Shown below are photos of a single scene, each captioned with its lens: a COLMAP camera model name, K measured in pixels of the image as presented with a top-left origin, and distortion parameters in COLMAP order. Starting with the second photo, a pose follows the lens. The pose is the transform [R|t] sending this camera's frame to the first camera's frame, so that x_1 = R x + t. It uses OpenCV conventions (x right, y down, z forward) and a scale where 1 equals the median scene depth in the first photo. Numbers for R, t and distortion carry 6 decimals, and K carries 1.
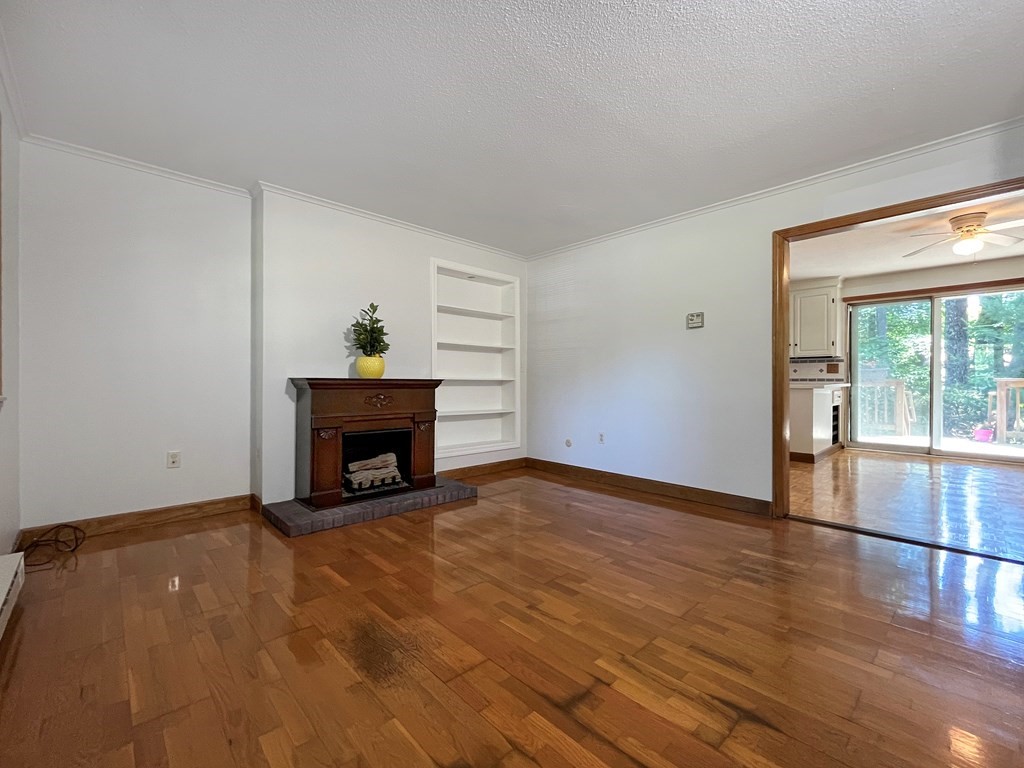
lens RADIAL K [[439.6, 0, 517.0], [0, 439.6, 383.2], [0, 0, 1]] dist [-0.000992, 0.000213]
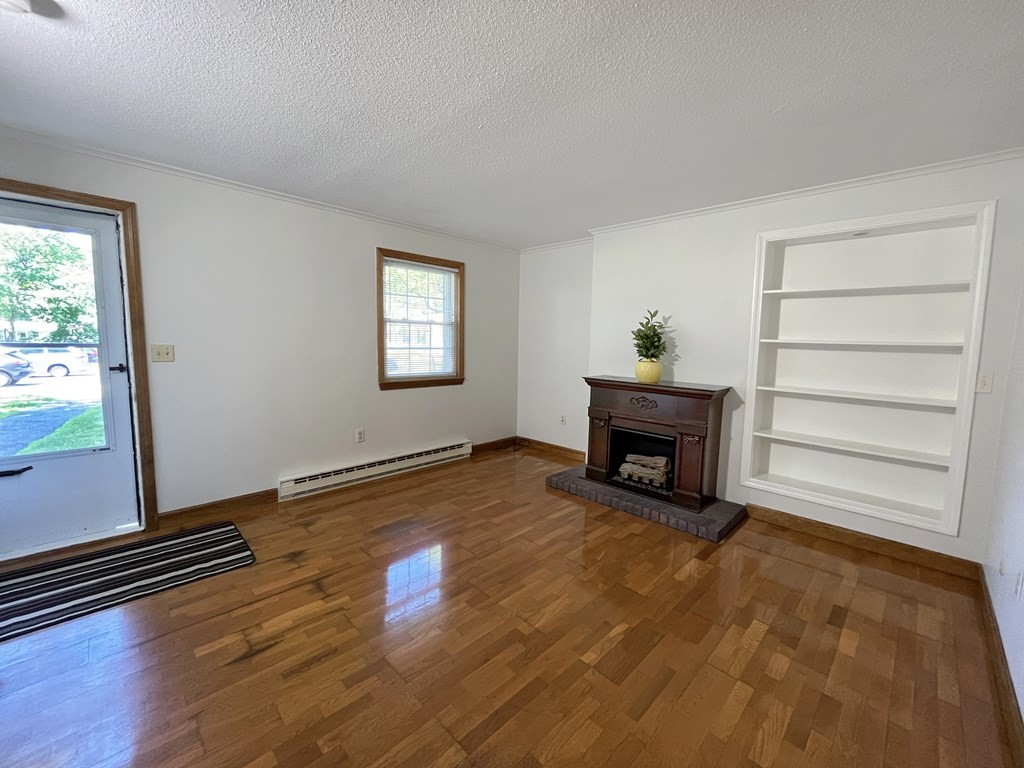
lens RADIAL K [[417.1, 0, 519.6], [0, 417.1, 382.6], [0, 0, 1]] dist [-0.004294, -0.000235]
pose [[0.039745, 0.103250, -0.993861, 0.823108], [-0.034549, 0.994194, 0.101903, -0.127444], [0.998612, 0.030287, 0.043081, 0.816259]]
